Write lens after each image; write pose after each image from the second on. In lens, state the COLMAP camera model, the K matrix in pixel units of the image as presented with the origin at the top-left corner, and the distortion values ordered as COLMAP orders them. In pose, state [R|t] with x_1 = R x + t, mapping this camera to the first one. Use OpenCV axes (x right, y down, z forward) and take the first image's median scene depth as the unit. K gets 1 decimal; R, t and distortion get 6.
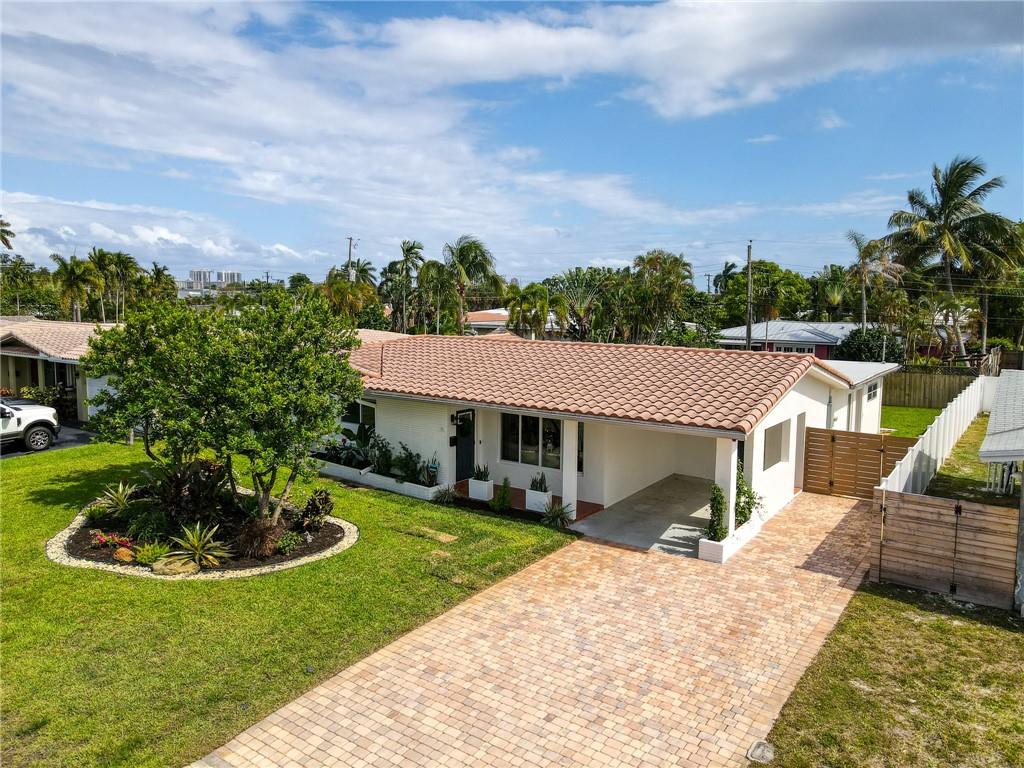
lens RADIAL K [[746.4, 0, 512.8], [0, 746.4, 379.3], [0, 0, 1]] dist [0.017209, 0.001049]
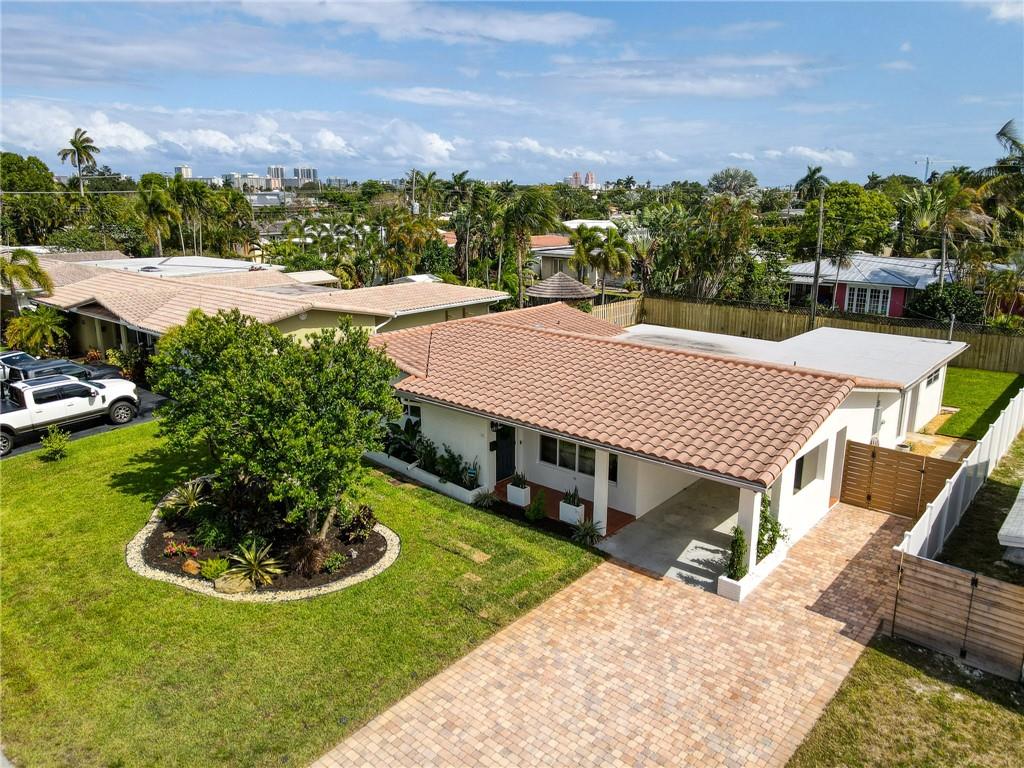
lens RADIAL K [[746.4, 0, 513.5], [0, 746.4, 376.3], [0, 0, 1]] dist [0.017209, 0.001049]
pose [[0.995221, 0.016910, -0.096176, 0.065128], [-0.004013, 0.991144, 0.132734, -0.211229], [0.097569, -0.131714, 0.986474, -0.015695]]
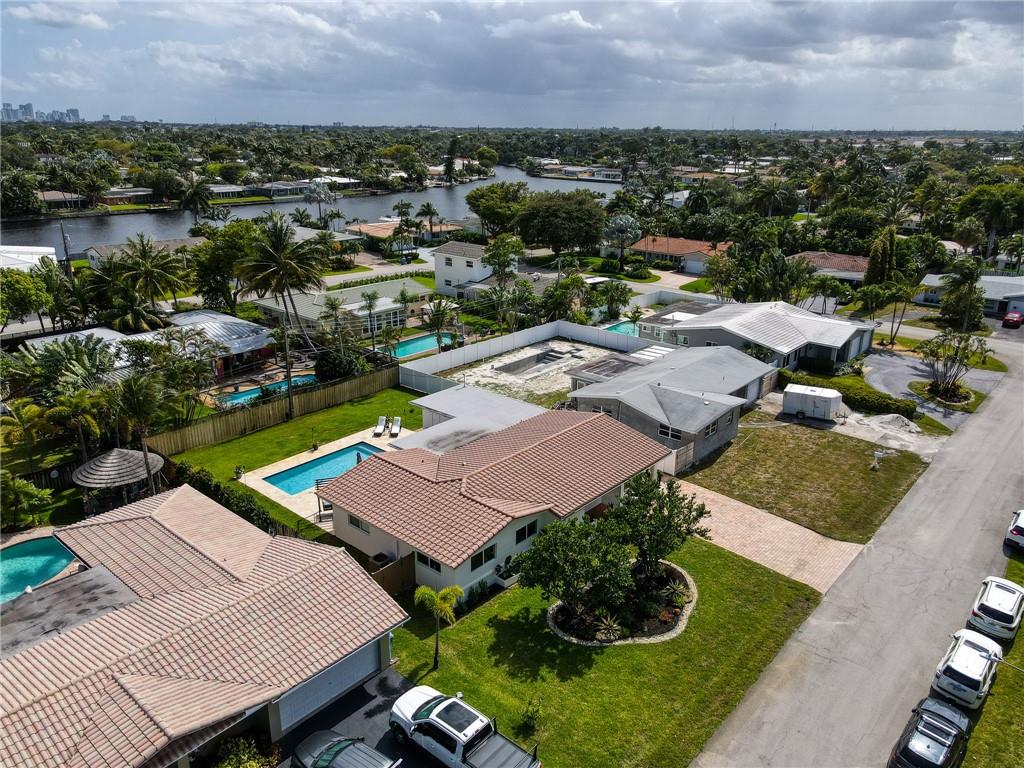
lens RADIAL K [[746.4, 0, 512.6], [0, 746.4, 383.1], [0, 0, 1]] dist [0.017209, 0.001049]
pose [[0.103623, -0.331070, 0.937899, -2.692330], [0.098559, 0.941752, 0.321541, -1.316048], [-0.989721, 0.059120, 0.130217, 1.246684]]
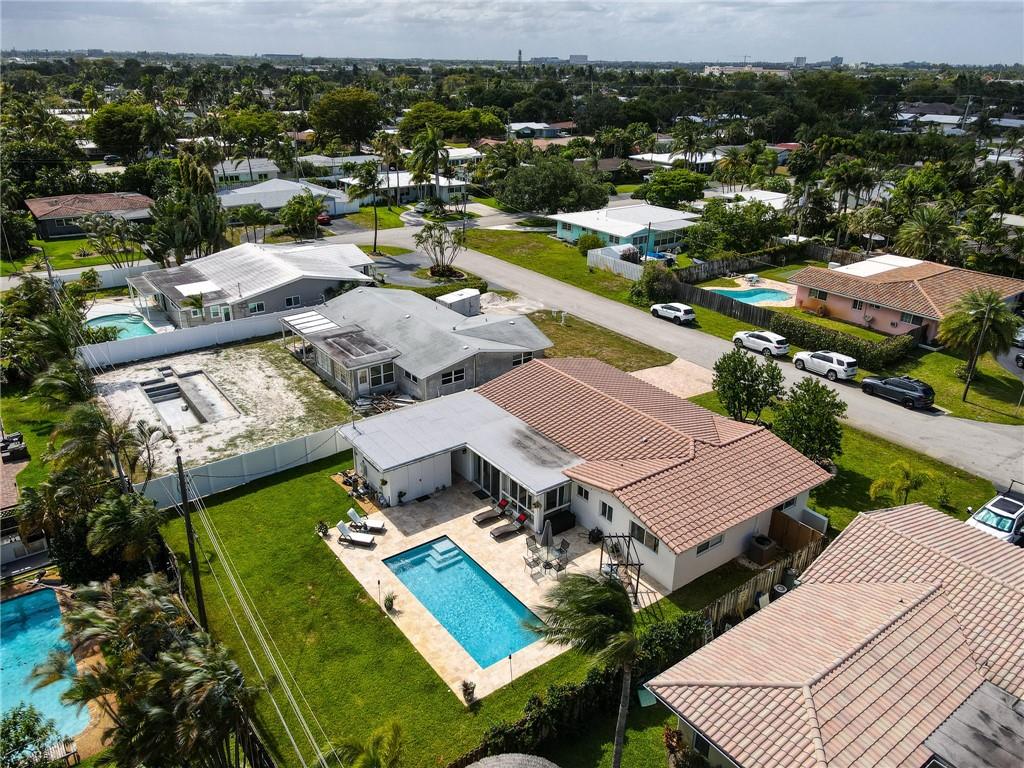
lens RADIAL K [[746.4, 0, 514.9], [0, 746.4, 374.9], [0, 0, 1]] dist [0.017209, 0.001049]
pose [[-0.949050, -0.143419, 0.280597, -0.326773], [0.010718, 0.875225, 0.483597, -1.560548], [-0.314942, 0.461965, -0.829096, 4.053343]]
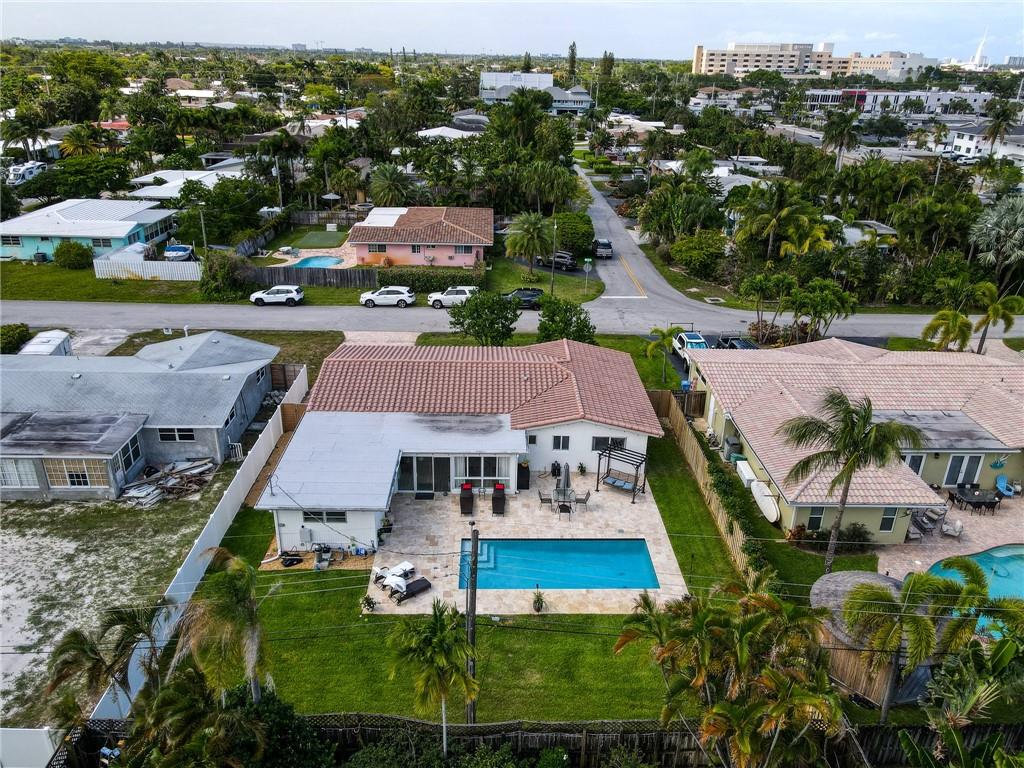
lens RADIAL K [[746.4, 0, 514.7], [0, 746.4, 384.4], [0, 0, 1]] dist [0.017209, 0.001049]
pose [[-0.803442, 0.215989, -0.554824, 1.564575], [-0.093912, 0.874238, 0.476328, -1.419563], [0.587930, 0.434807, -0.682115, 3.766121]]
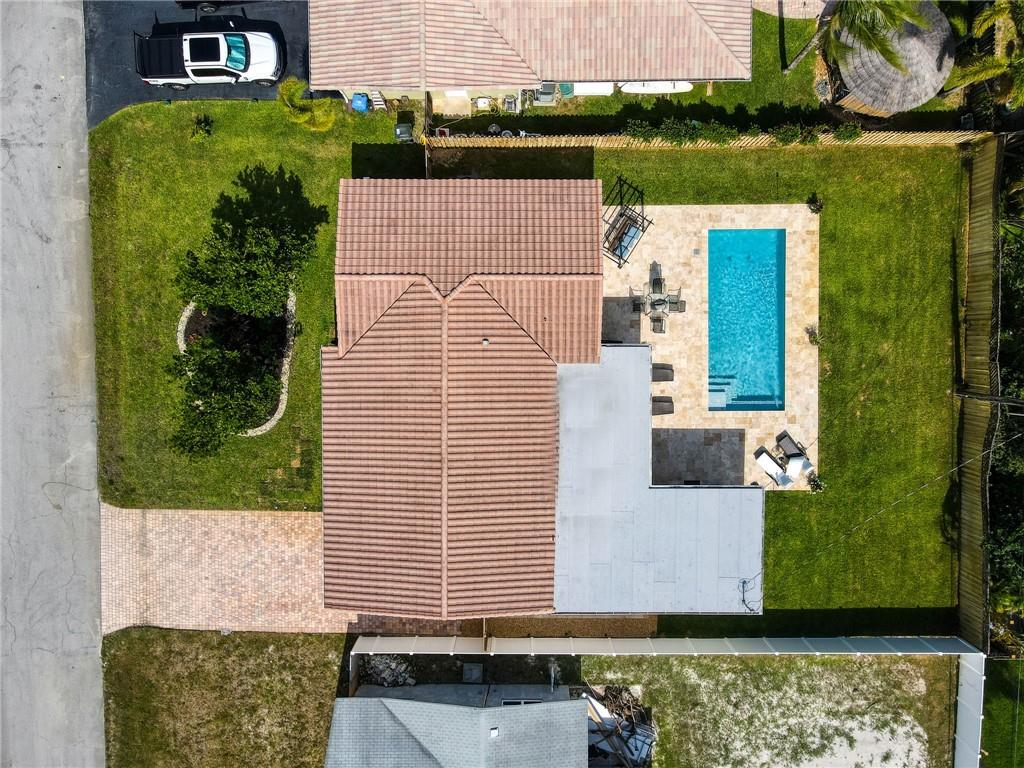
lens RADIAL K [[746.4, 0, 514.7], [0, 746.4, 374.7], [0, 0, 1]] dist [0.017209, 0.001049]
pose [[0.577405, 0.816302, 0.015980, 0.033419], [-0.075975, 0.034232, 0.996522, -2.196972], [0.812915, -0.576611, 0.081784, 1.677018]]
